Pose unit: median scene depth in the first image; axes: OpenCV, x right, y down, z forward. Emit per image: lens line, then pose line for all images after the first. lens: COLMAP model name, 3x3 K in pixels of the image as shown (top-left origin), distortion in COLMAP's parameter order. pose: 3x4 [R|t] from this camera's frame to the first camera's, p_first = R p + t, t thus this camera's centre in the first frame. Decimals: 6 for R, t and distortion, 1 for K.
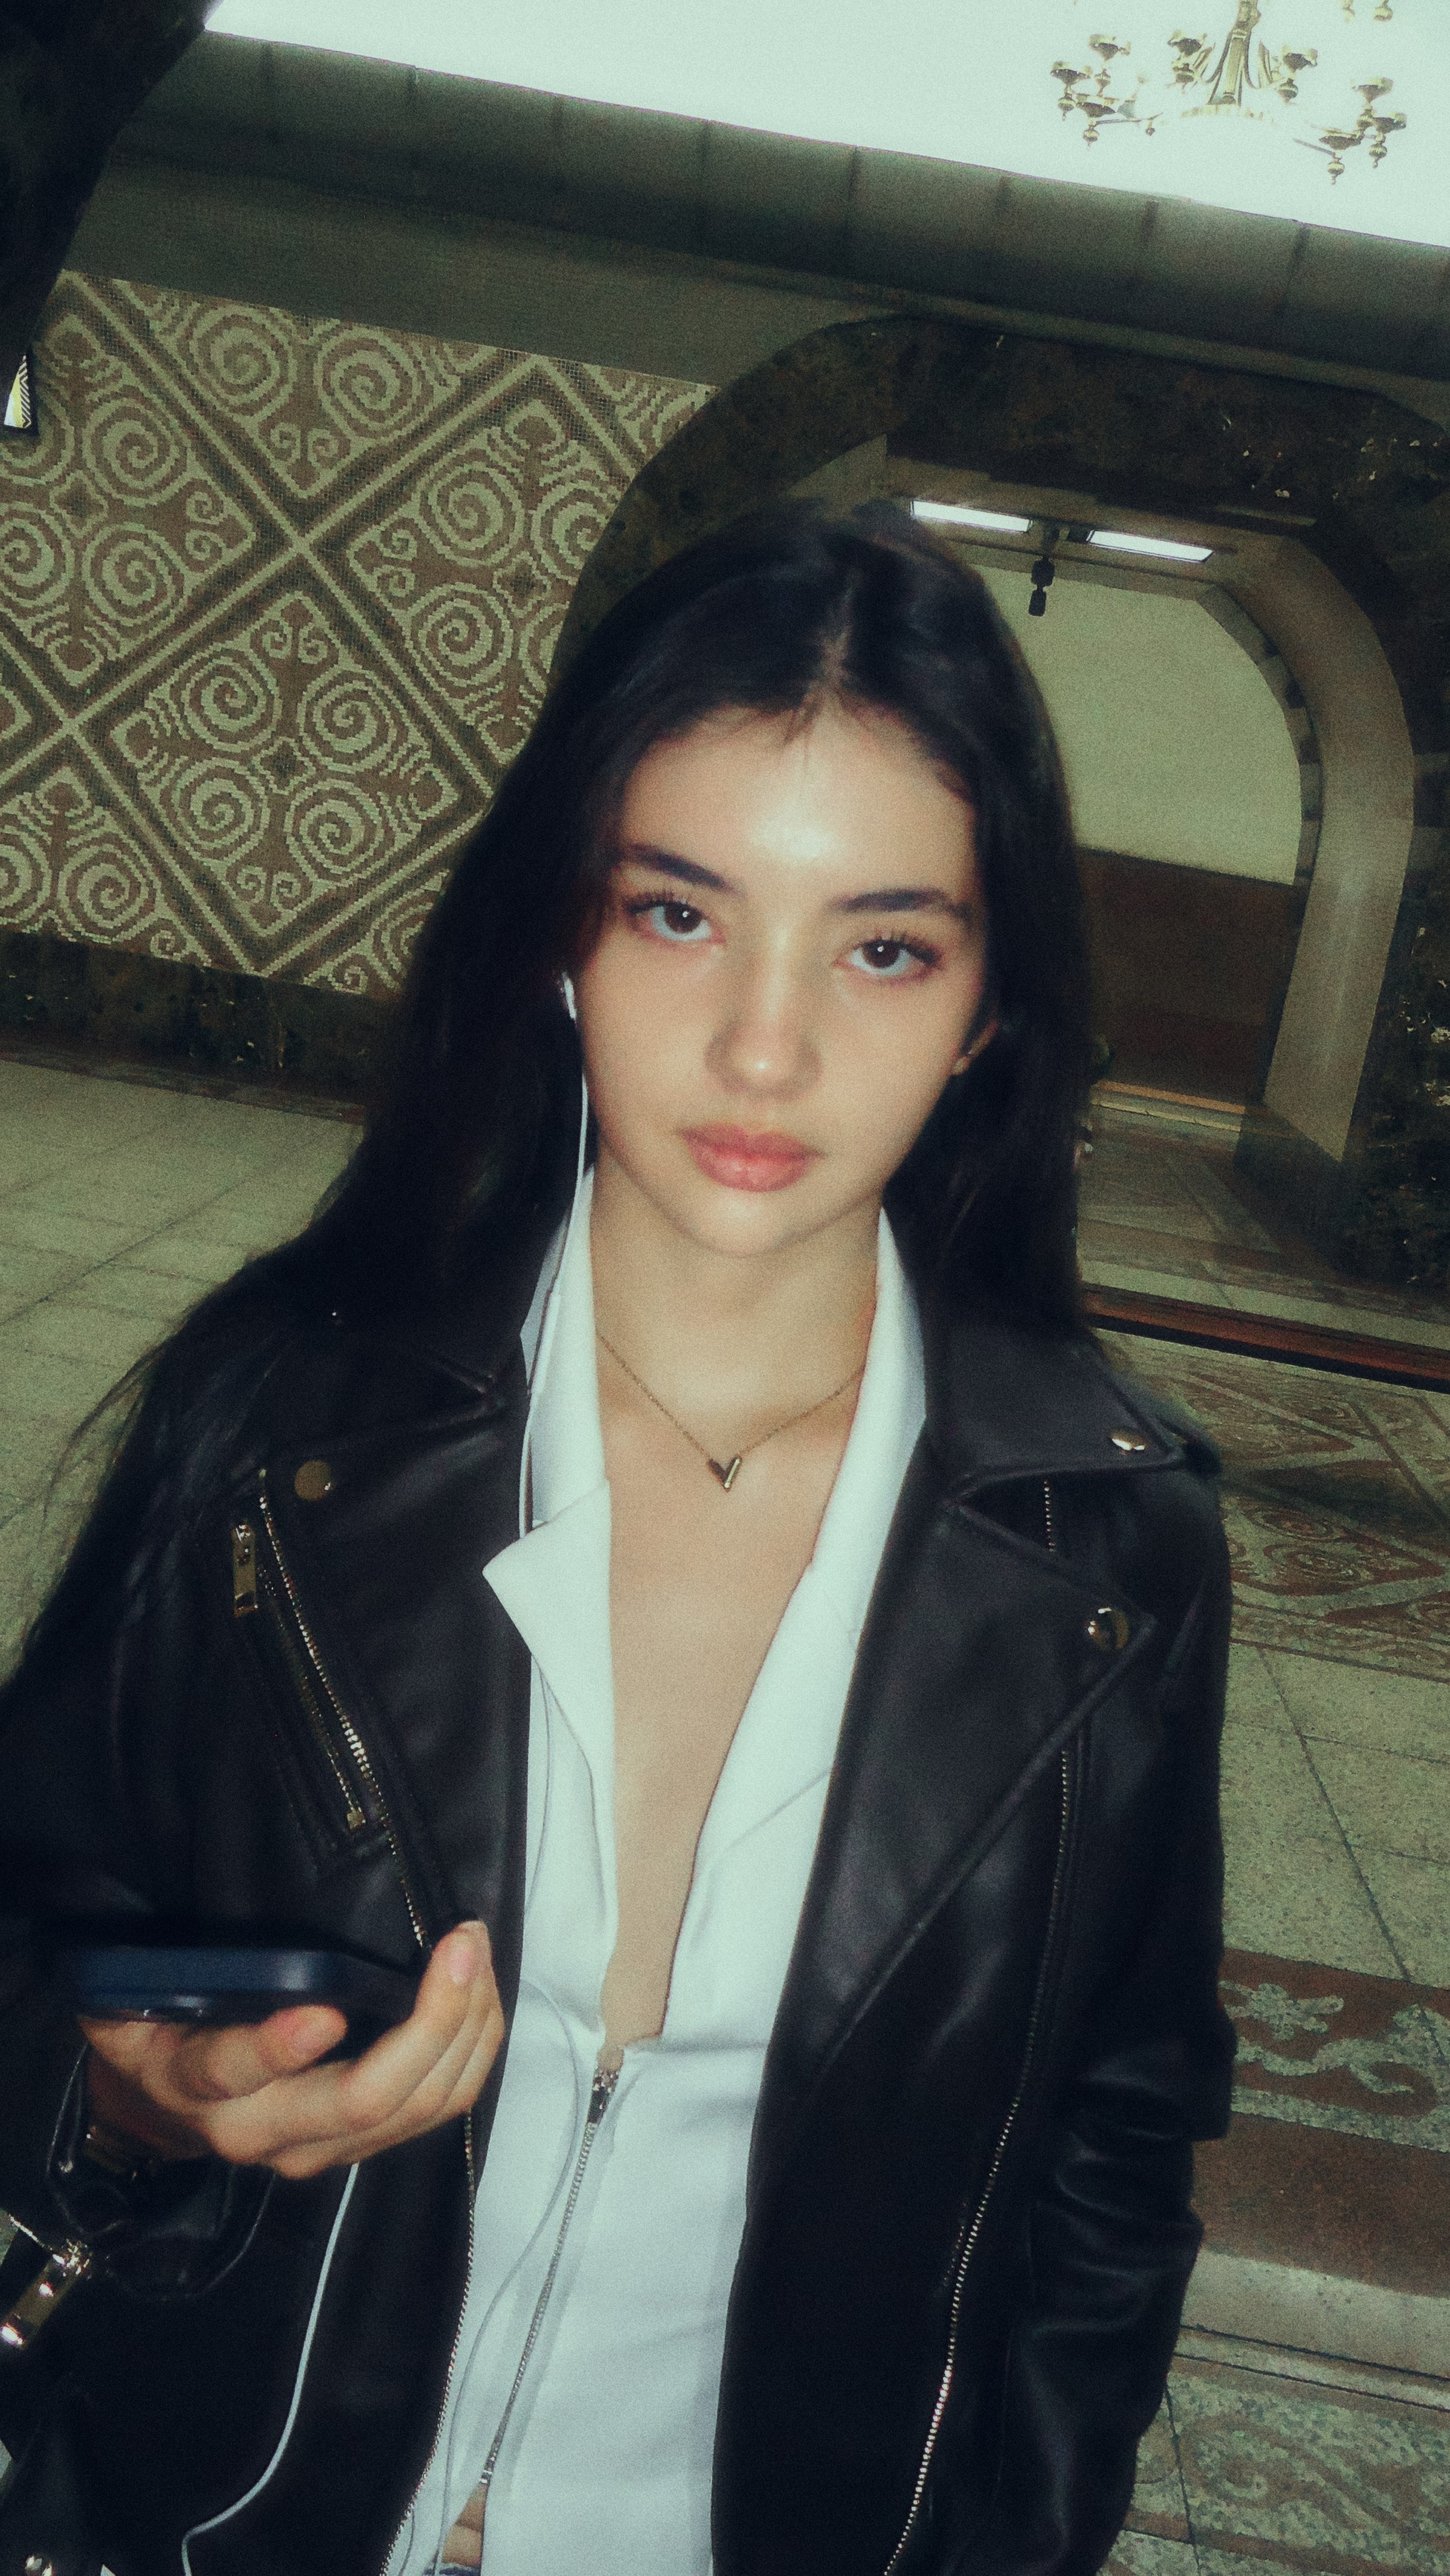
lens RADIAL K [[2373.1, 0, 727.7], [0, 2373.1, 1265.5], [0, 0, 1]] dist [0.031836, 0.000000]
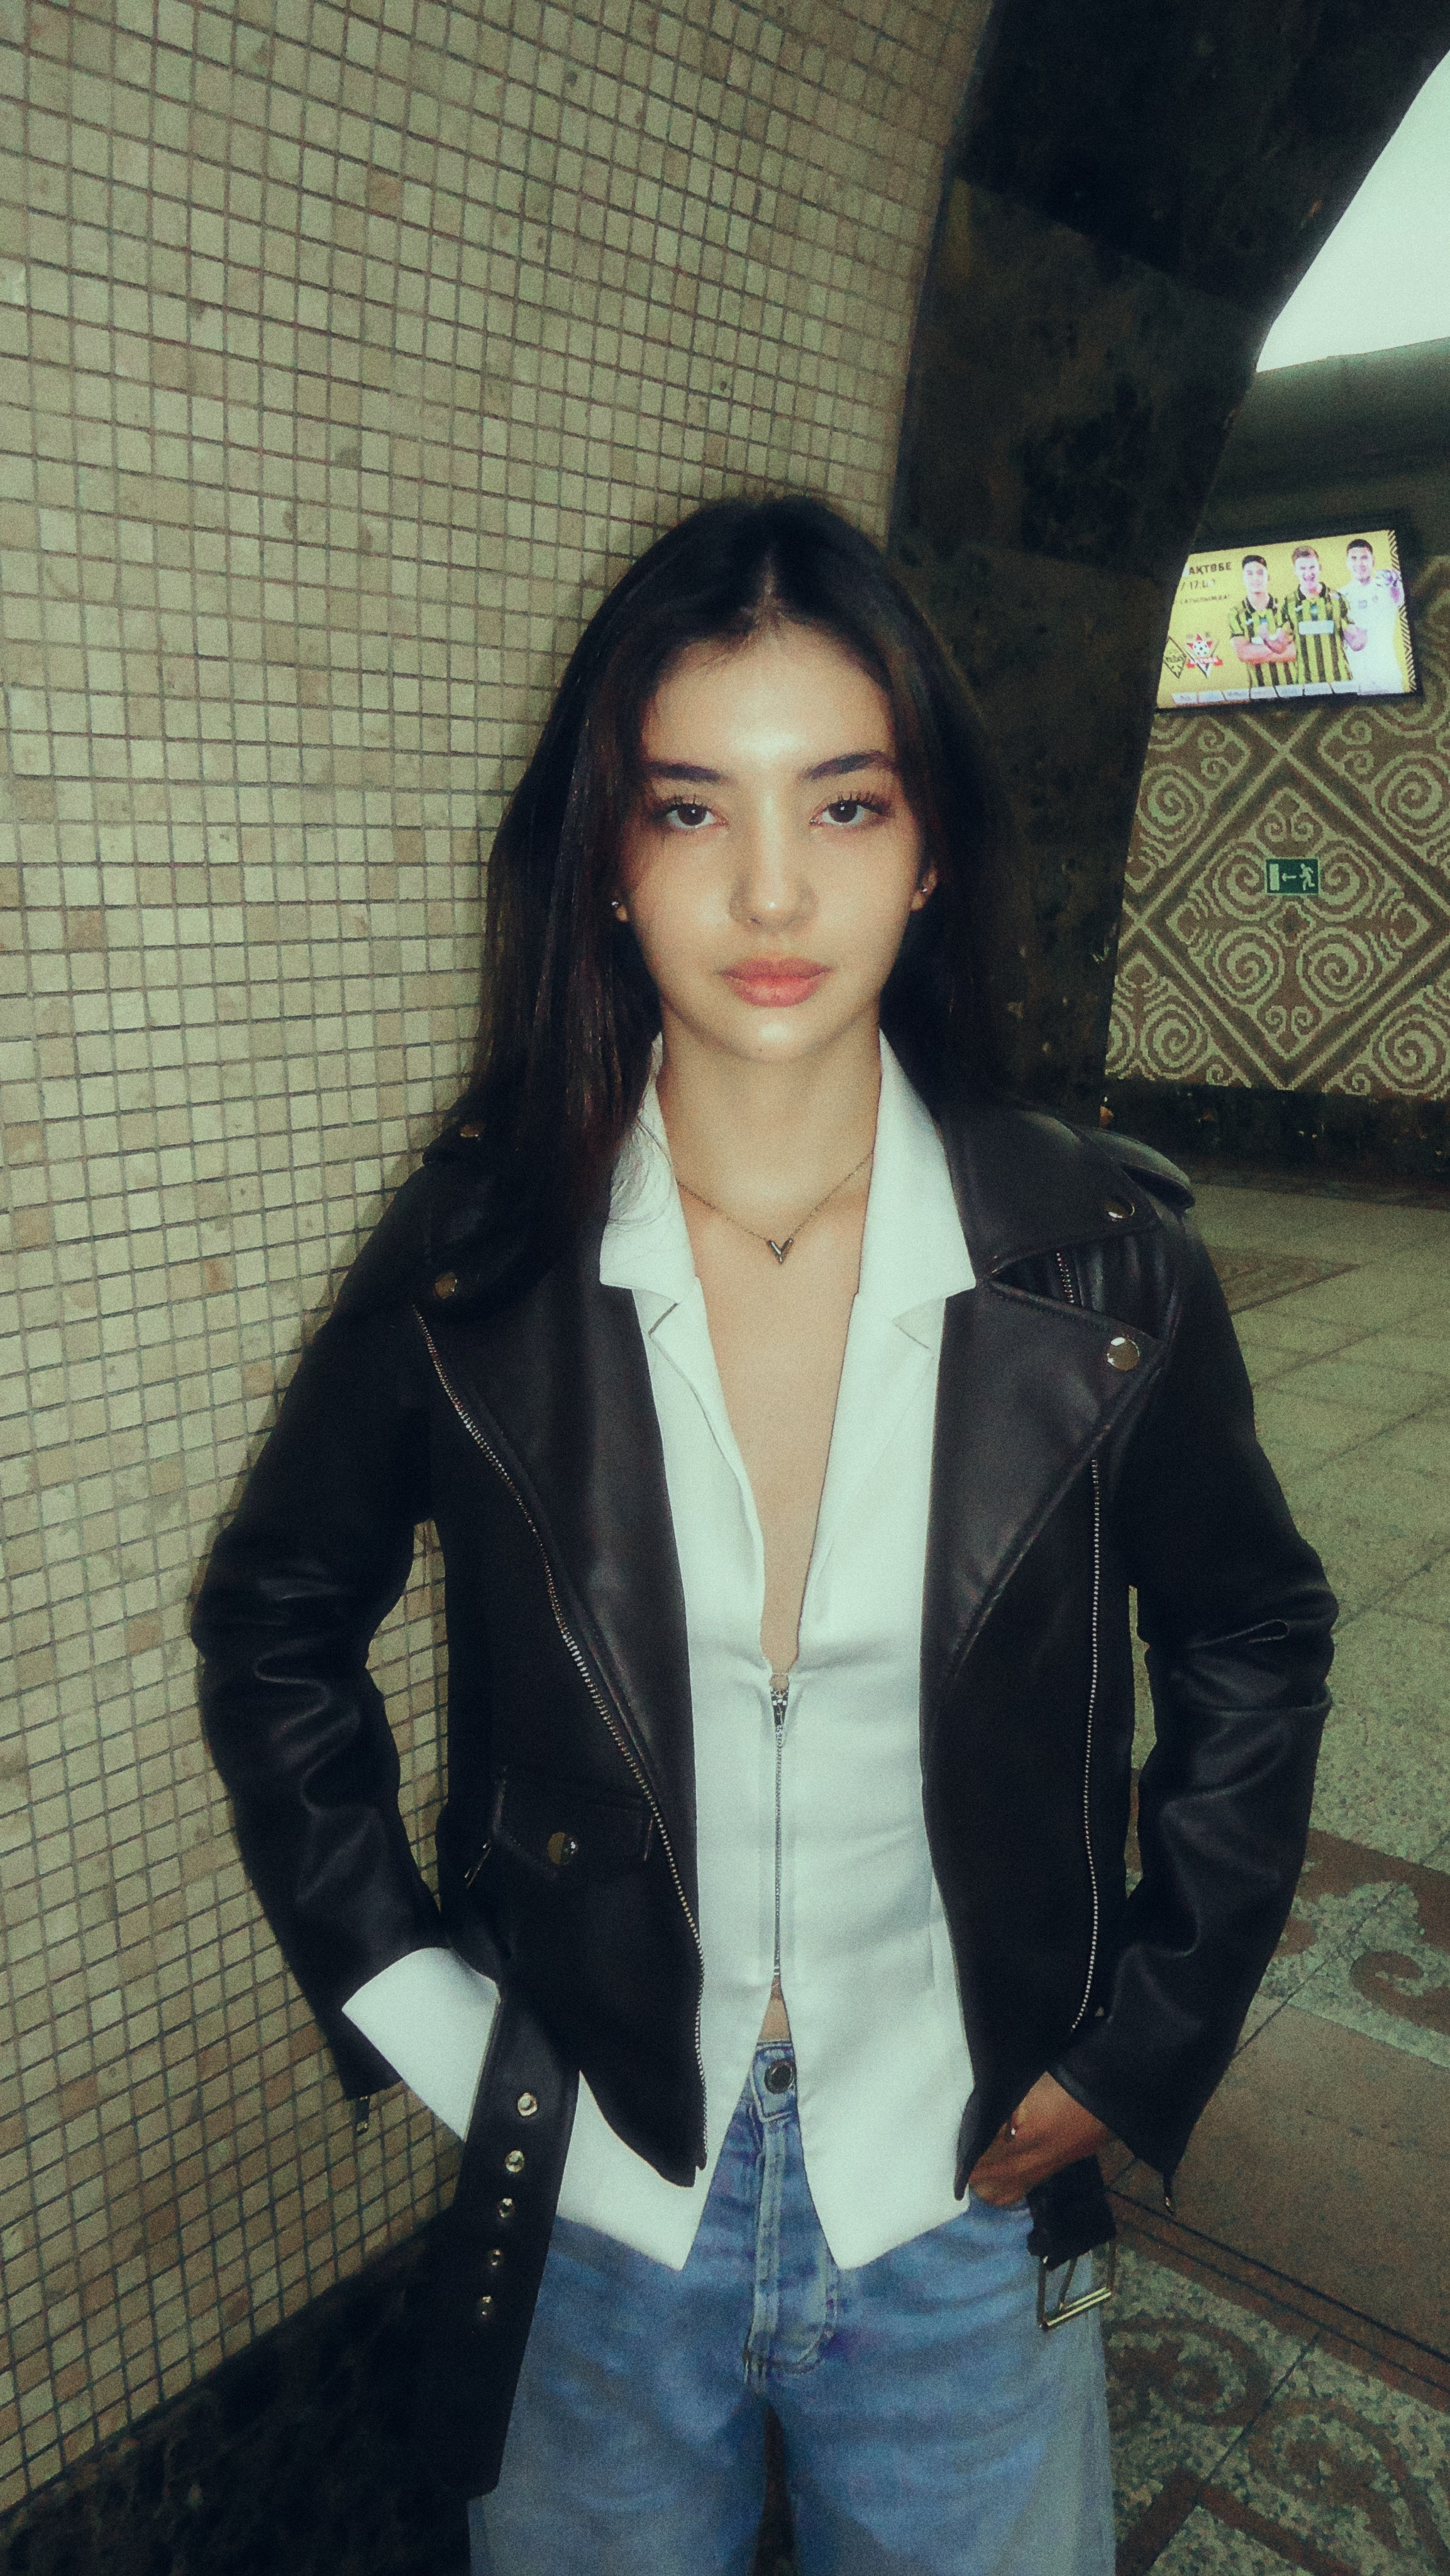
lens RADIAL K [[1833.5, 0, 719.8], [0, 1833.5, 1265.7], [0, 0, 1]] dist [-0.010784, 0.003793]
pose [[0.795767, -0.052690, -0.603307, 0.154758], [0.005388, 0.996785, -0.079947, 0.051226], [0.605579, 0.060369, 0.793492, 0.040992]]
